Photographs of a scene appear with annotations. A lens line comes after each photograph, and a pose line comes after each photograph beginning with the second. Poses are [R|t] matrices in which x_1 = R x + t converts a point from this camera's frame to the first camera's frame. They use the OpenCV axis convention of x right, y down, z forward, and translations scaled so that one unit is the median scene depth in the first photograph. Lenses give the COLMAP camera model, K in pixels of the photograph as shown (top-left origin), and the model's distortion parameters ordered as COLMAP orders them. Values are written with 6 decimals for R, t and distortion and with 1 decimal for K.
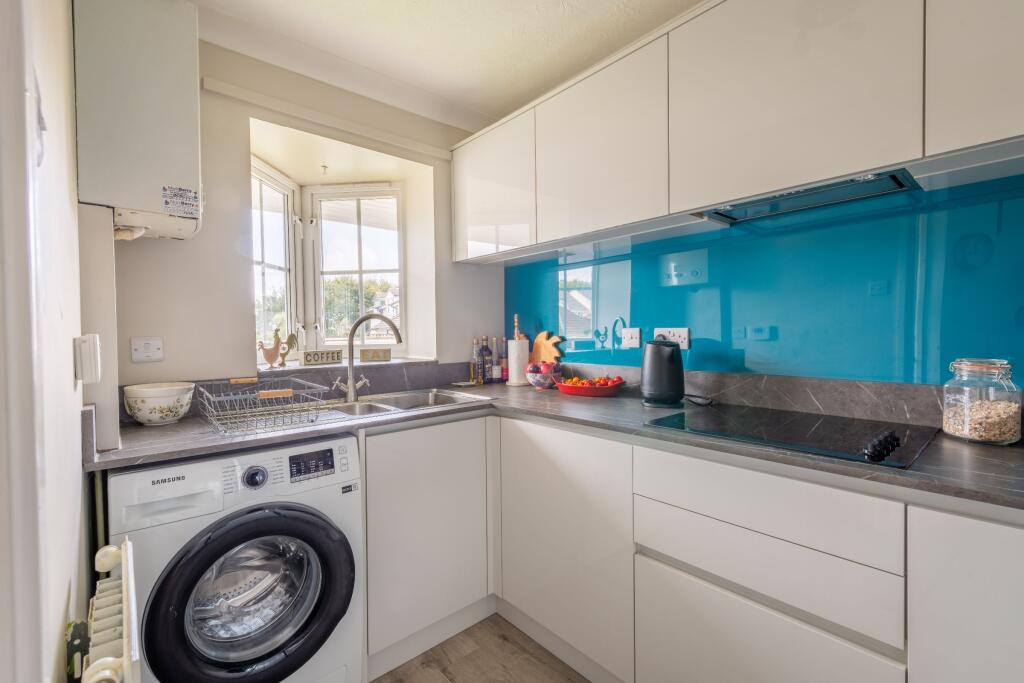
lens RADIAL K [[461.9, 0, 510.9], [0, 461.9, 342.1], [0, 0, 1]] dist [0.008266, -0.000286]
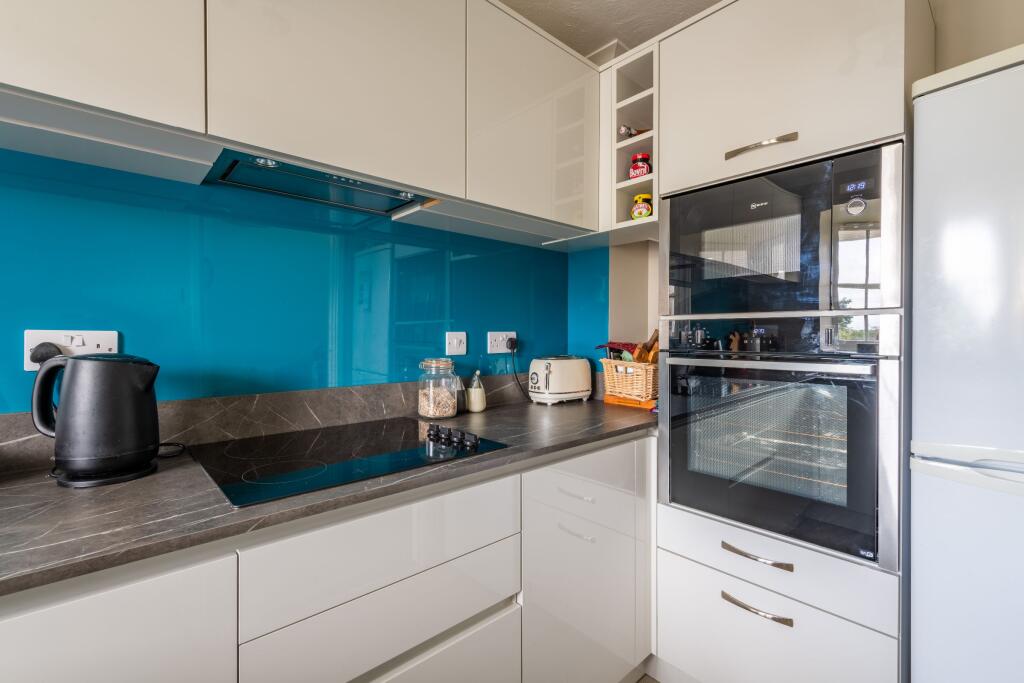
lens RADIAL K [[461.9, 0, 510.5], [0, 461.9, 339.0], [0, 0, 1]] dist [0.008266, -0.000286]
pose [[-0.025132, -0.001012, 0.999684, -0.260278], [0.024269, 0.999704, 0.001622, -0.012749], [-0.999390, 0.024302, -0.025100, 0.662894]]
